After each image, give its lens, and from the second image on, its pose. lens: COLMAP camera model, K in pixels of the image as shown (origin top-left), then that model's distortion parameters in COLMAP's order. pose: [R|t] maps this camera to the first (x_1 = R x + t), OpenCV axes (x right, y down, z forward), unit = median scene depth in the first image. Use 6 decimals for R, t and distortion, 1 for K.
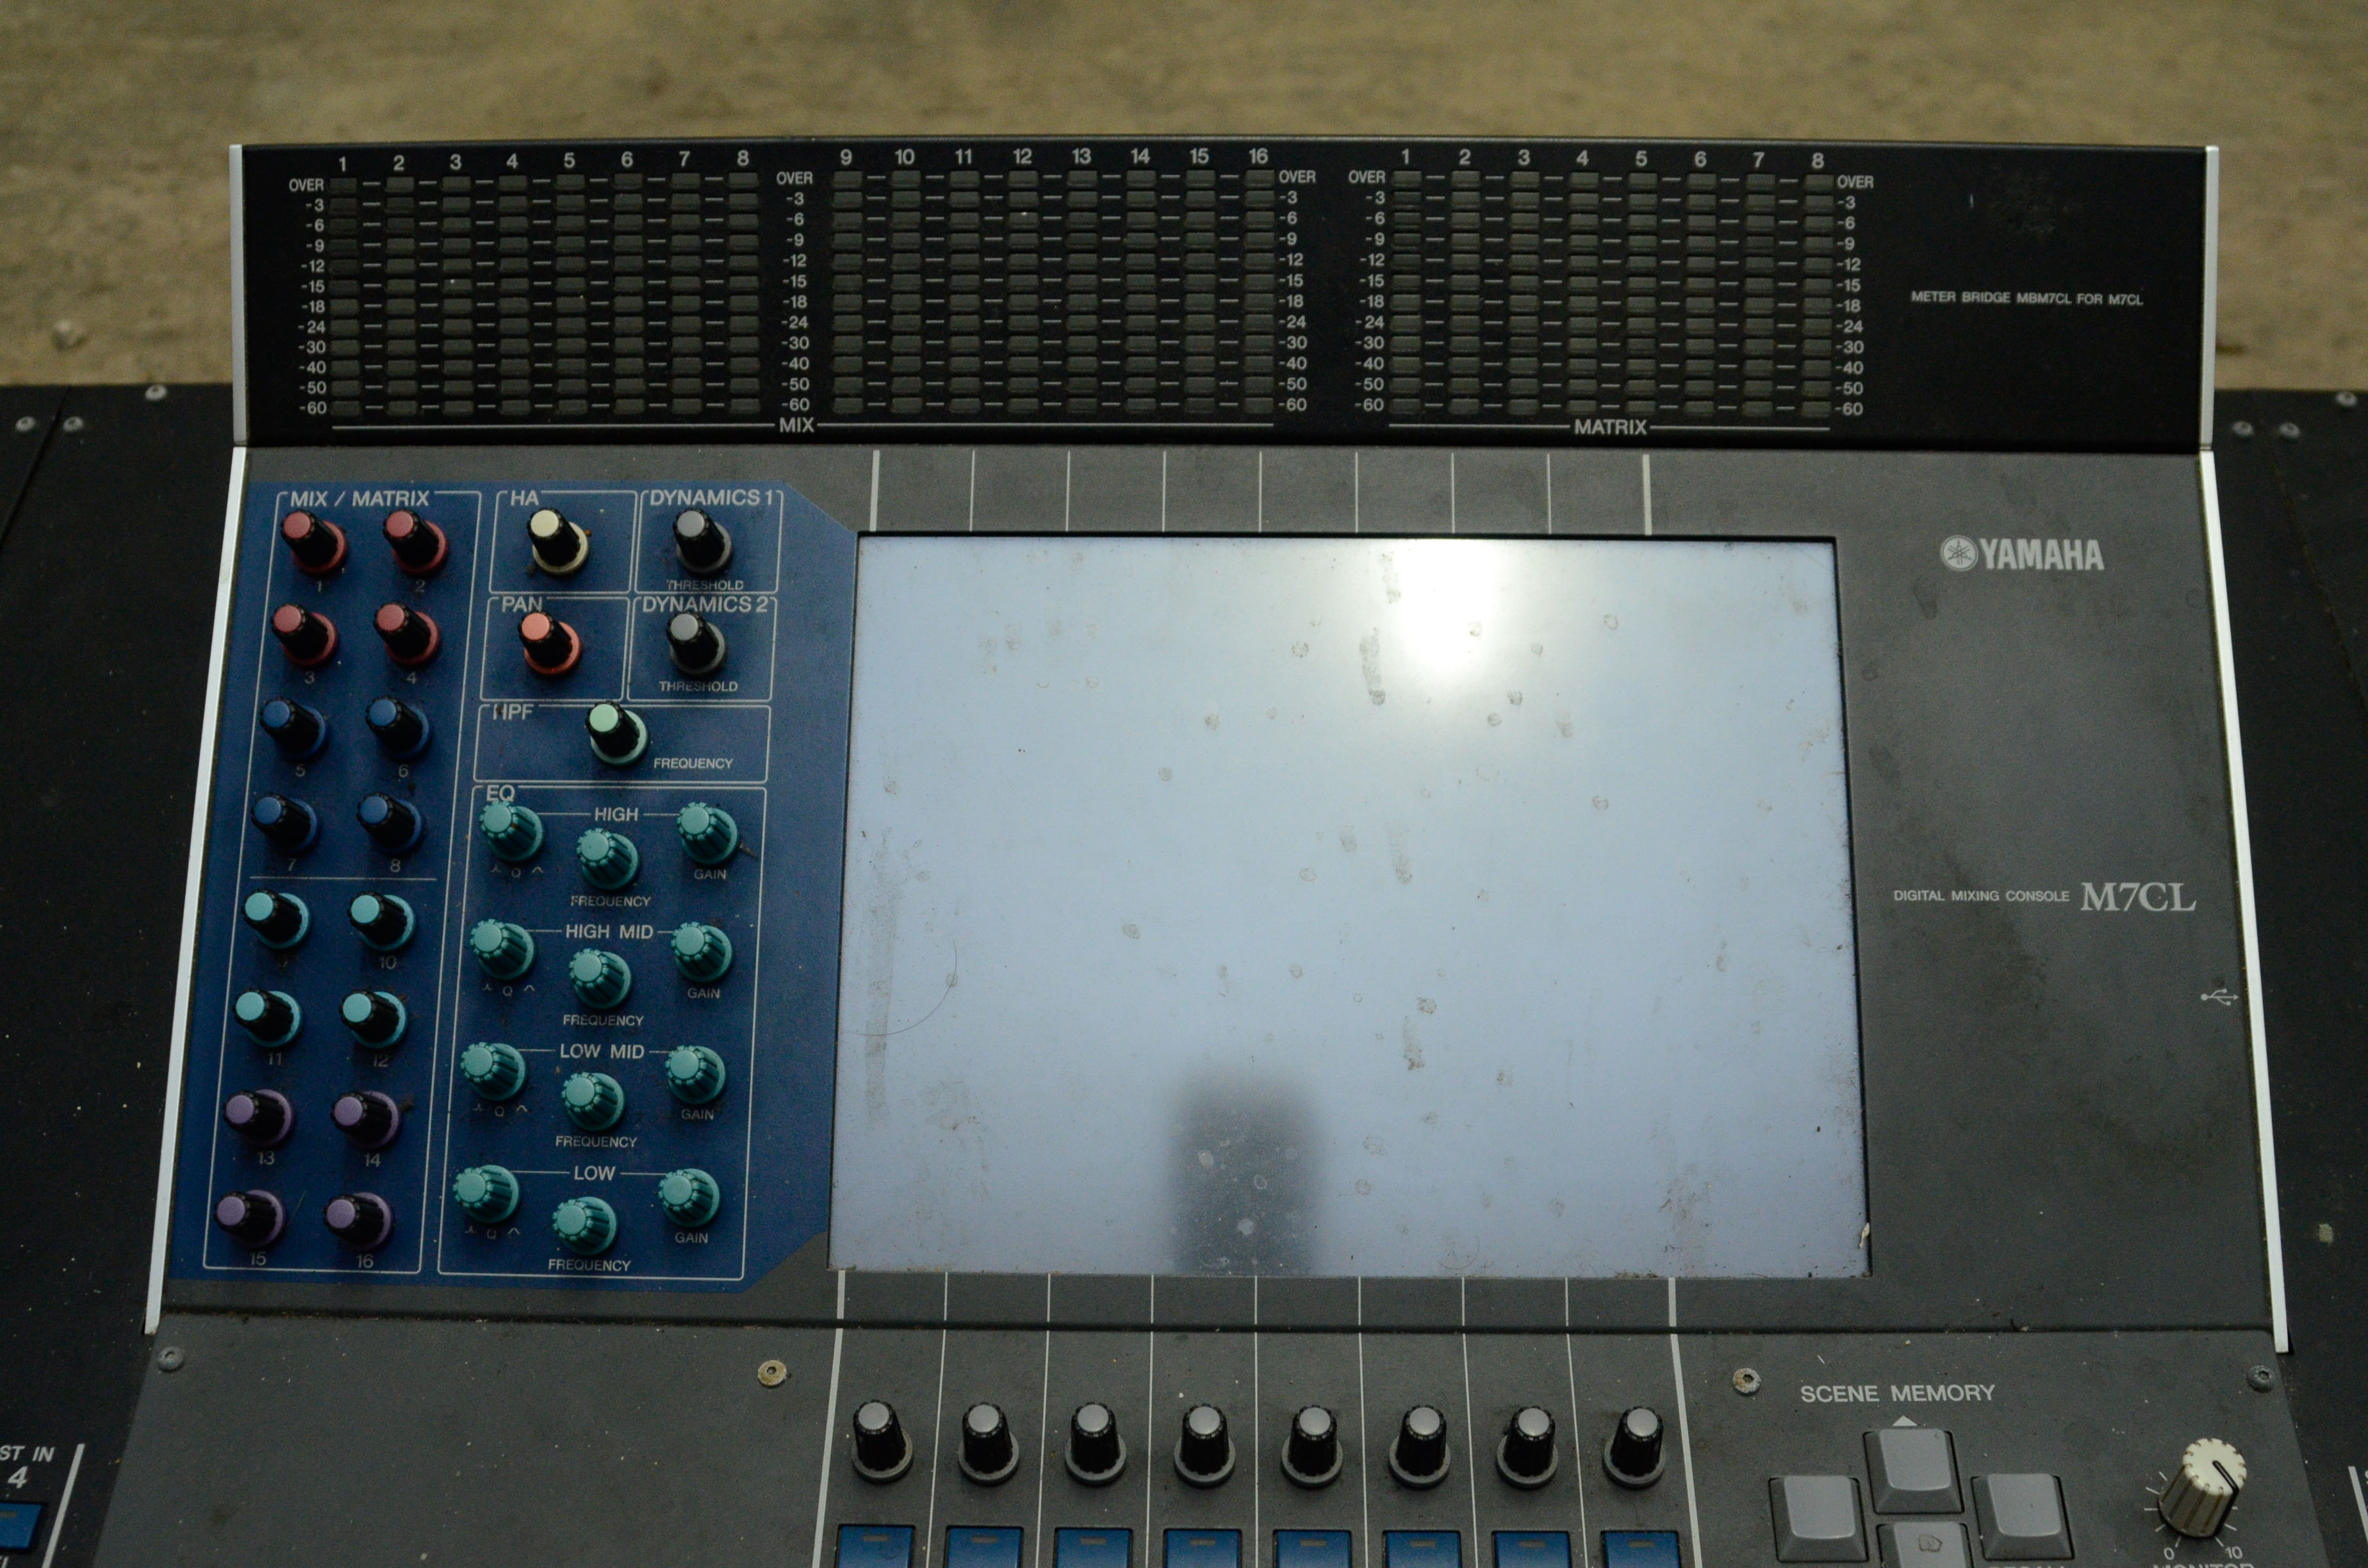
lens RADIAL K [[2734.1, 0, 1184.0], [0, 2734.1, 784.0], [0, 0, 1]] dist [-0.152358, 0.105653]
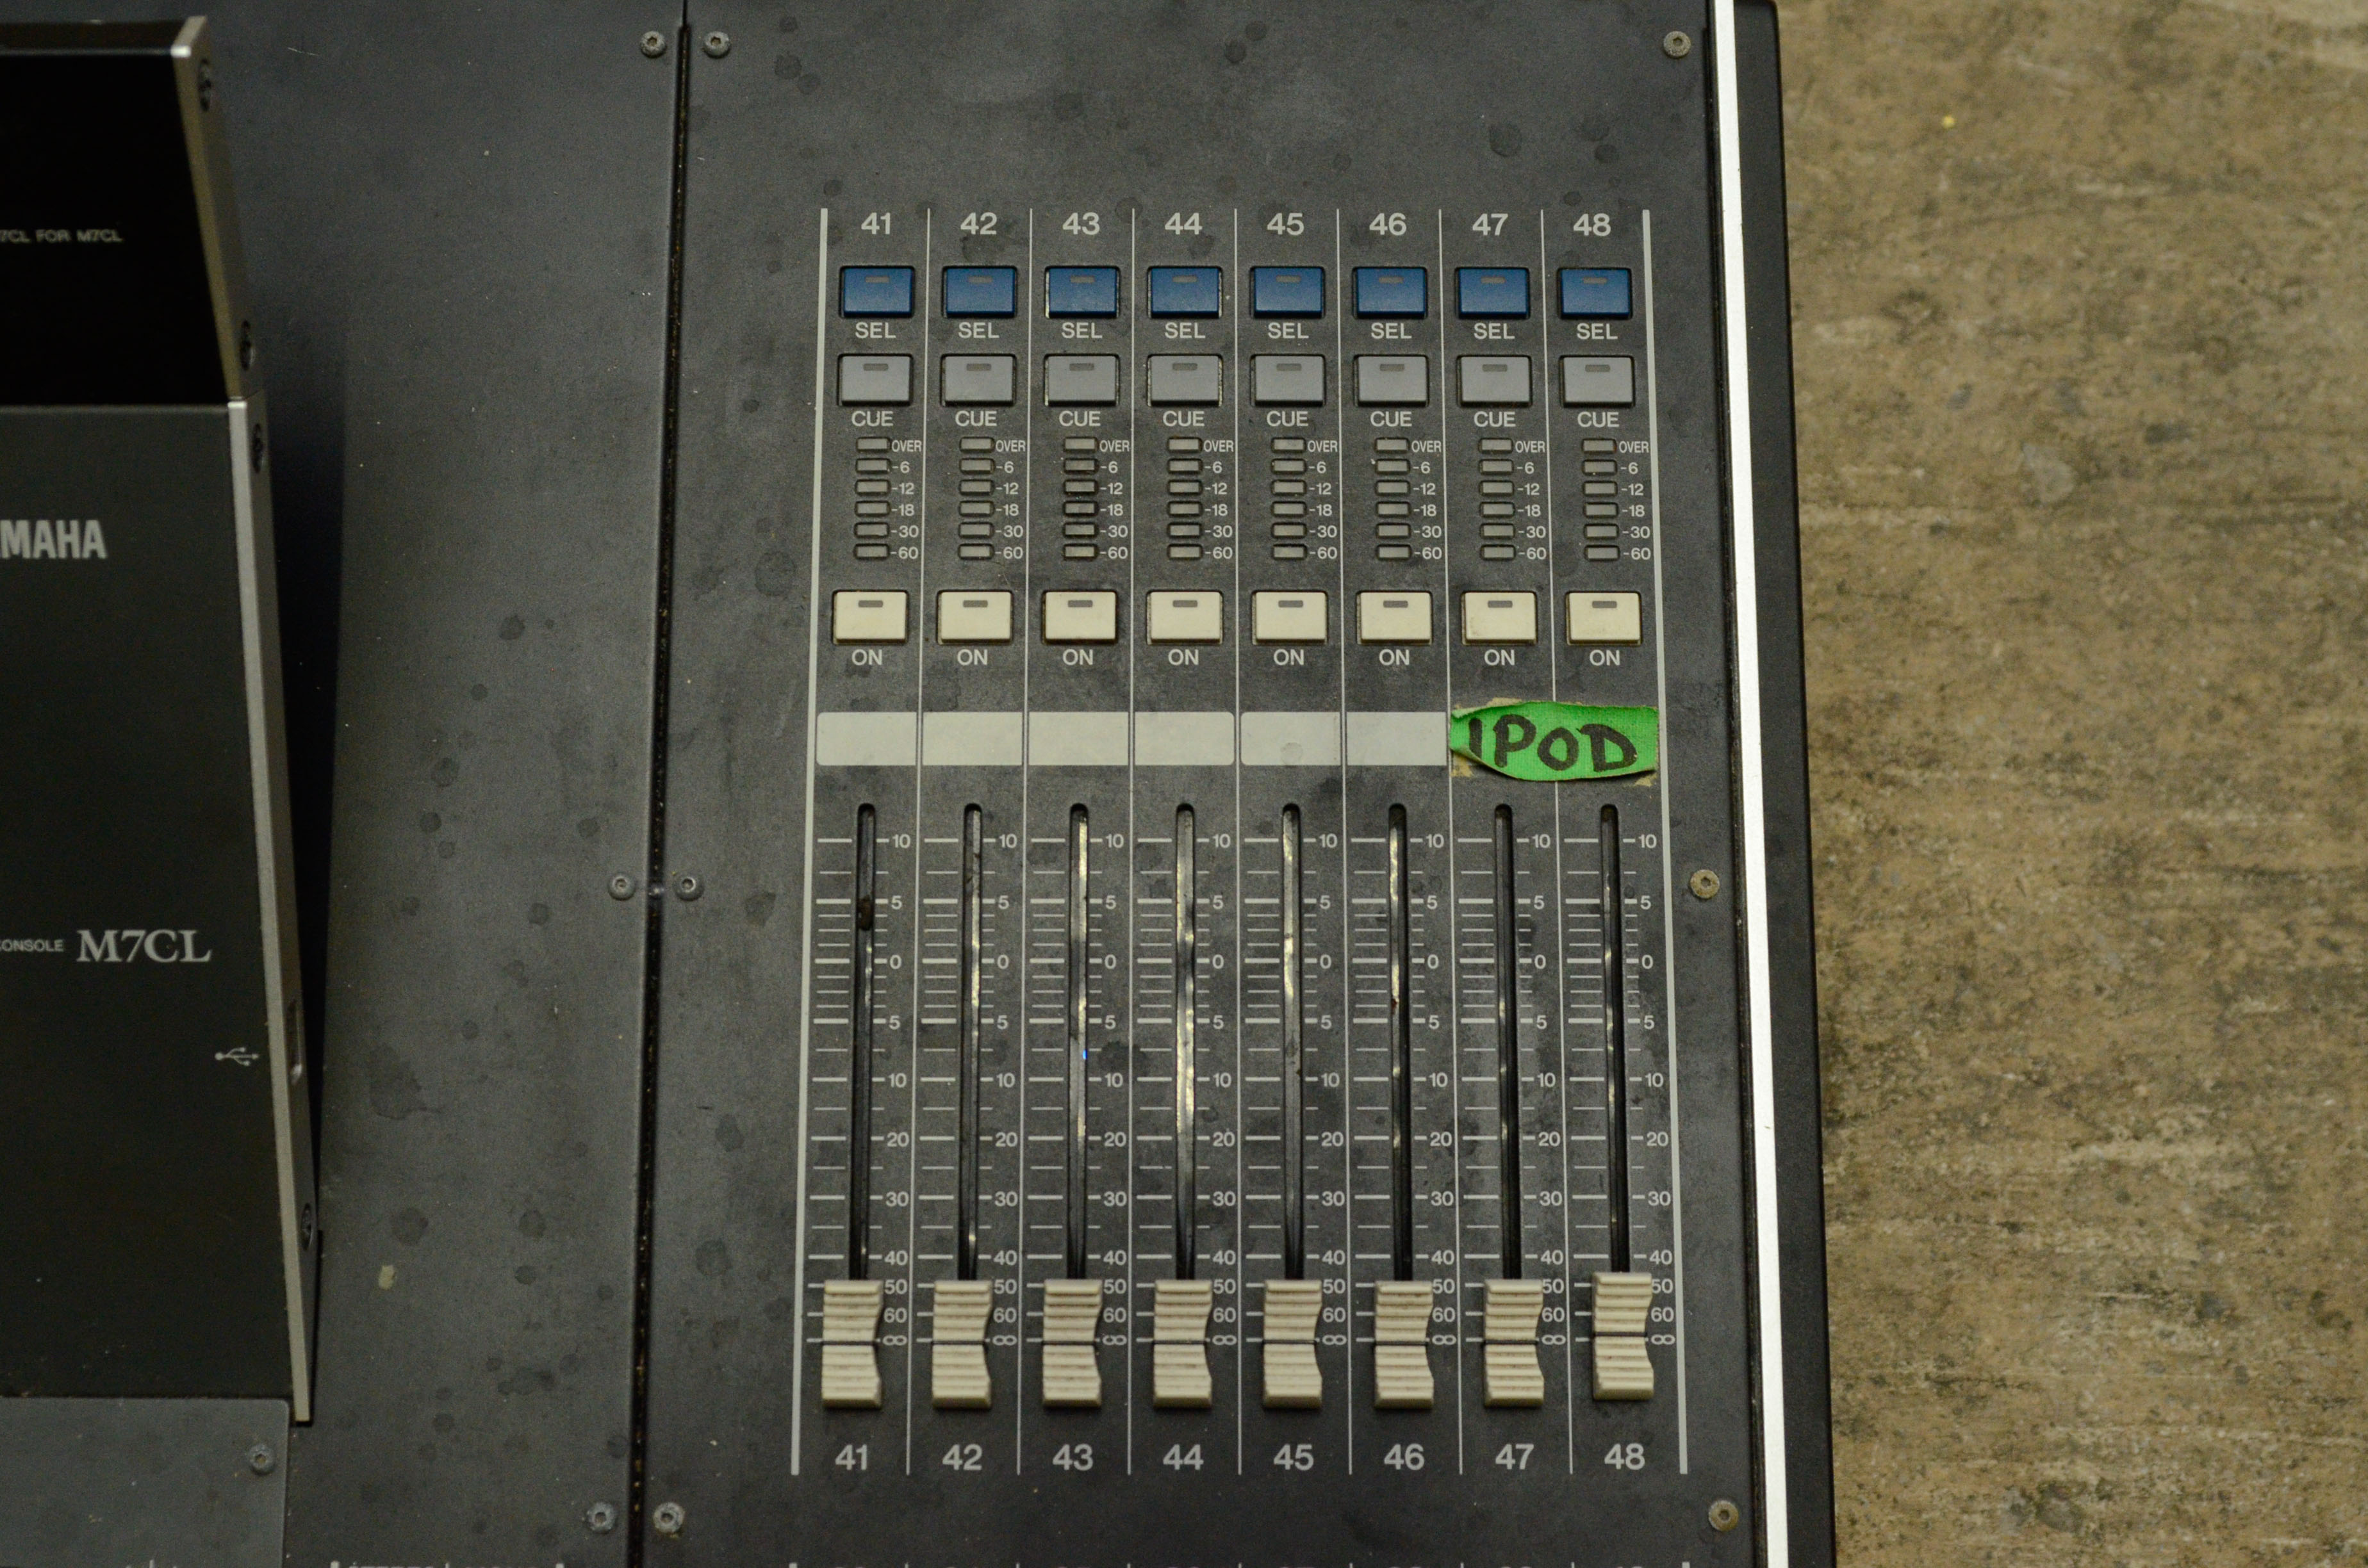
lens RADIAL K [[3568.7, 0, 1184.0], [0, 3568.7, 784.0], [0, 0, 1]] dist [-0.057582, -0.036296]
pose [[0.999671, -0.014523, 0.021157, 0.645420], [0.002331, 0.872427, 0.488739, -0.547800], [-0.025556, -0.488529, 0.872174, 0.006801]]
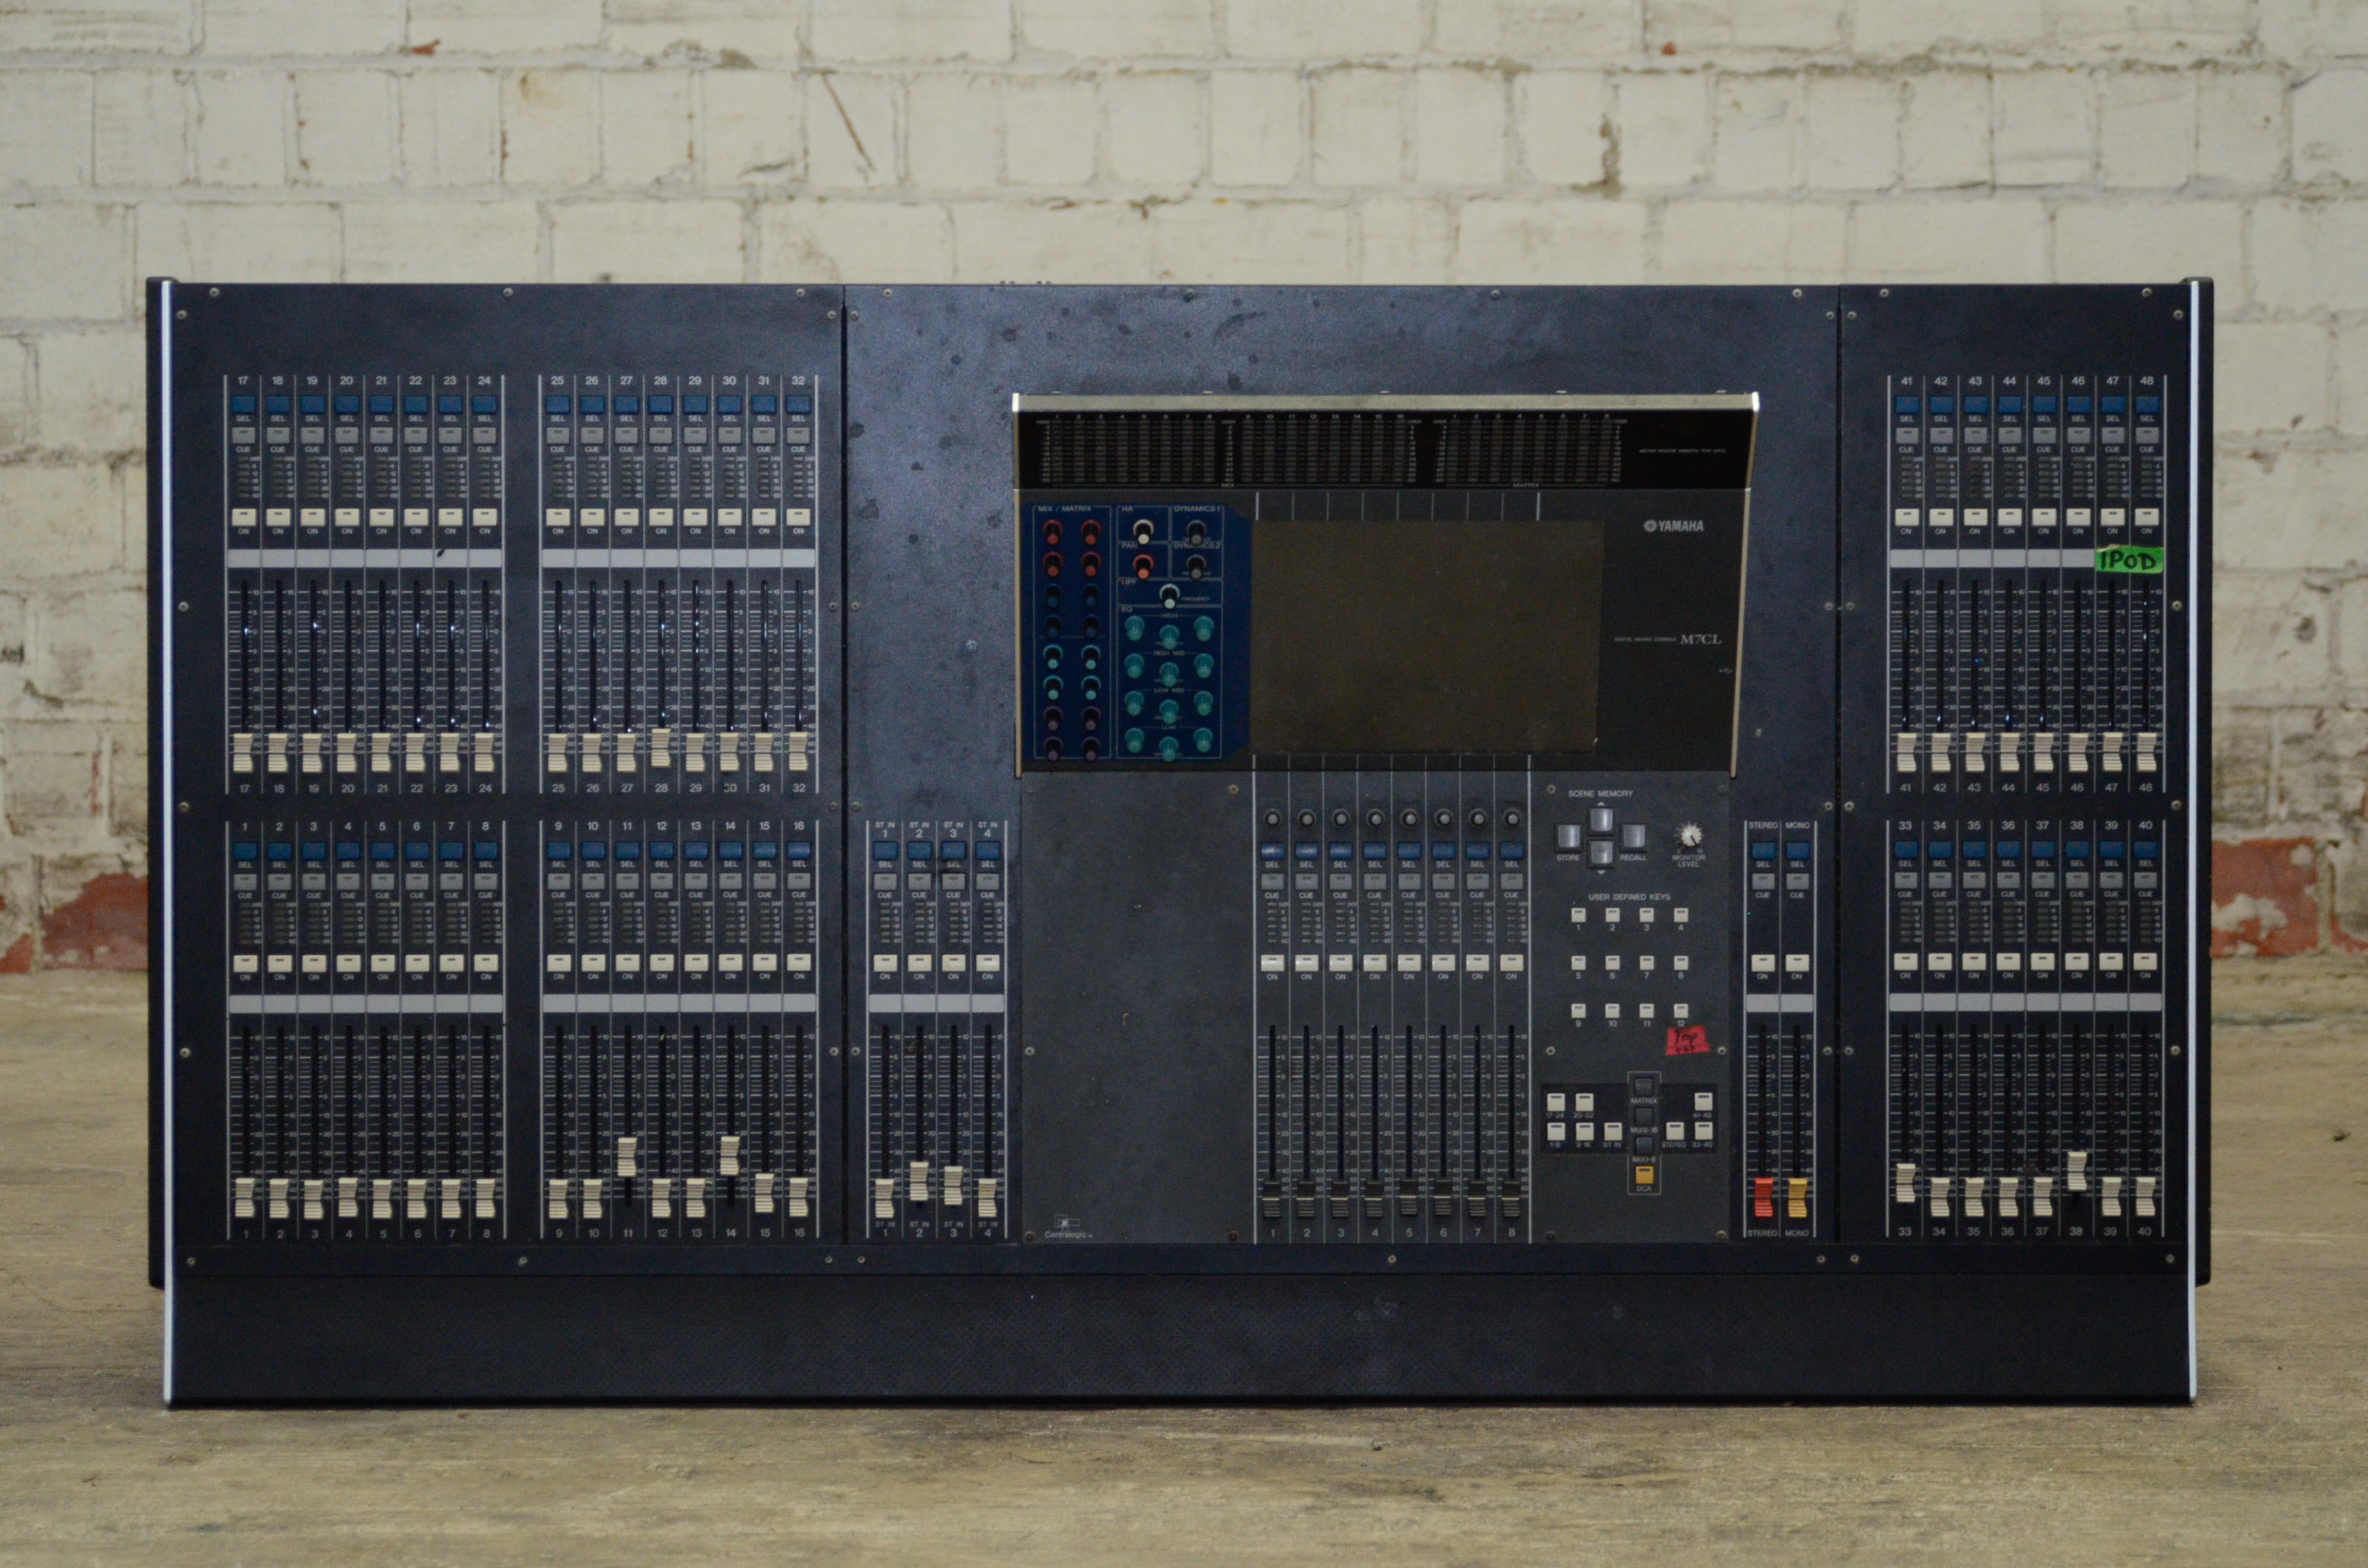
lens RADIAL K [[6433.9, 0, 1179.9], [0, 6433.9, 753.2], [0, 0, 1]] dist [0.053127, 0.134170]
pose [[0.999477, -0.020112, 0.025313, -0.364210], [-0.002507, 0.732372, 0.680900, -4.382073], [-0.032233, -0.680607, 0.731939, -3.948213]]
